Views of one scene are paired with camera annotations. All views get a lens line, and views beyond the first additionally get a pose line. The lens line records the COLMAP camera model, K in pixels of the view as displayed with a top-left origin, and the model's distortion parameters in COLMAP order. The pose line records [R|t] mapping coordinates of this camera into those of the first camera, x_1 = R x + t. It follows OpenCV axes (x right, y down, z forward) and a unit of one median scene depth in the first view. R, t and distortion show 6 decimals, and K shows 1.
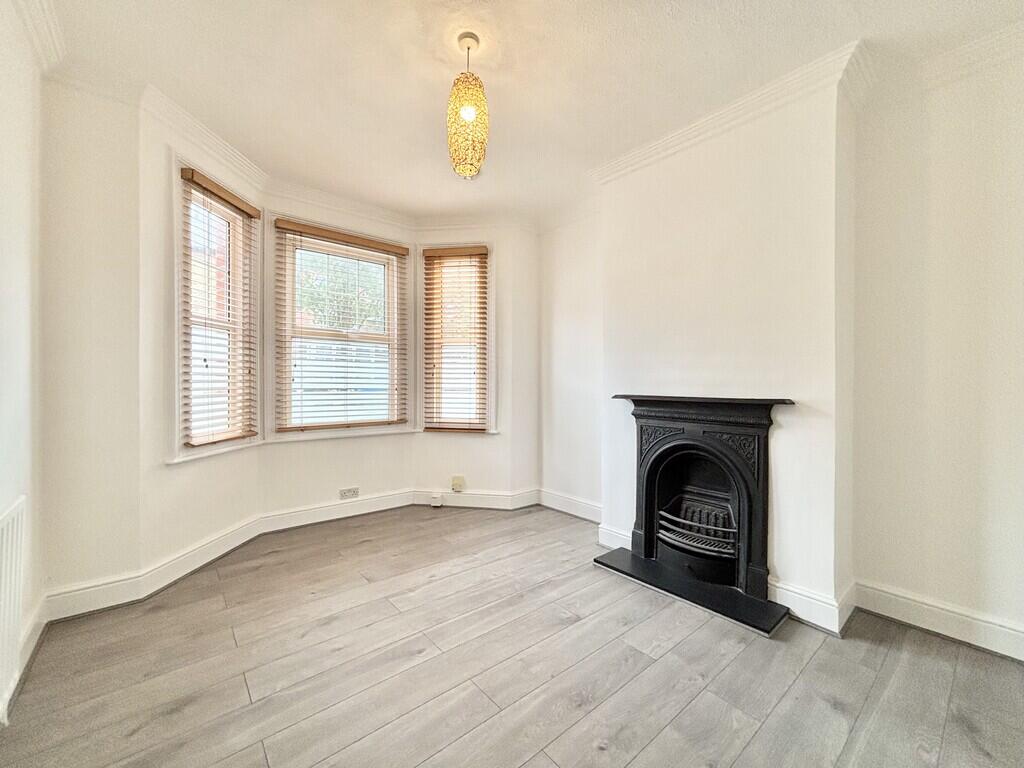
lens RADIAL K [[416.6, 0, 509.0], [0, 416.6, 383.2], [0, 0, 1]] dist [0.018567, 0.000449]
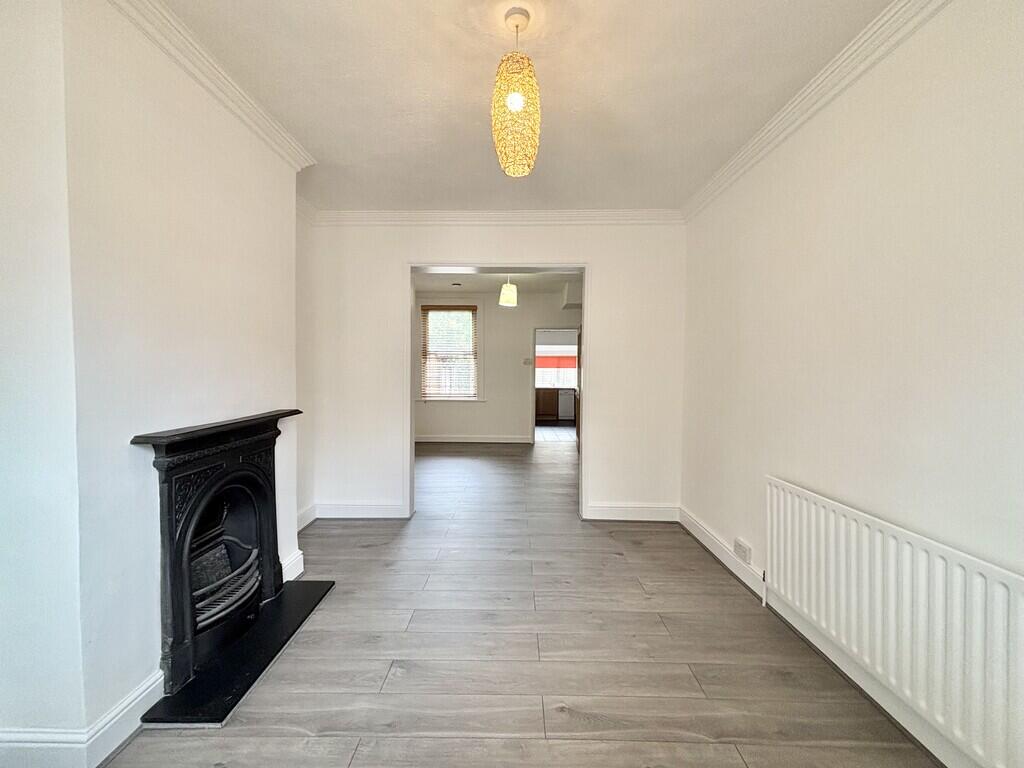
lens RADIAL K [[416.6, 0, 509.0], [0, 416.6, 383.2], [0, 0, 1]] dist [0.018567, 0.000449]
pose [[-0.757720, -0.033036, 0.651743, -0.581452], [-0.012536, 0.999270, 0.036077, -0.086380], [-0.652460, 0.019166, -0.757581, 1.460592]]
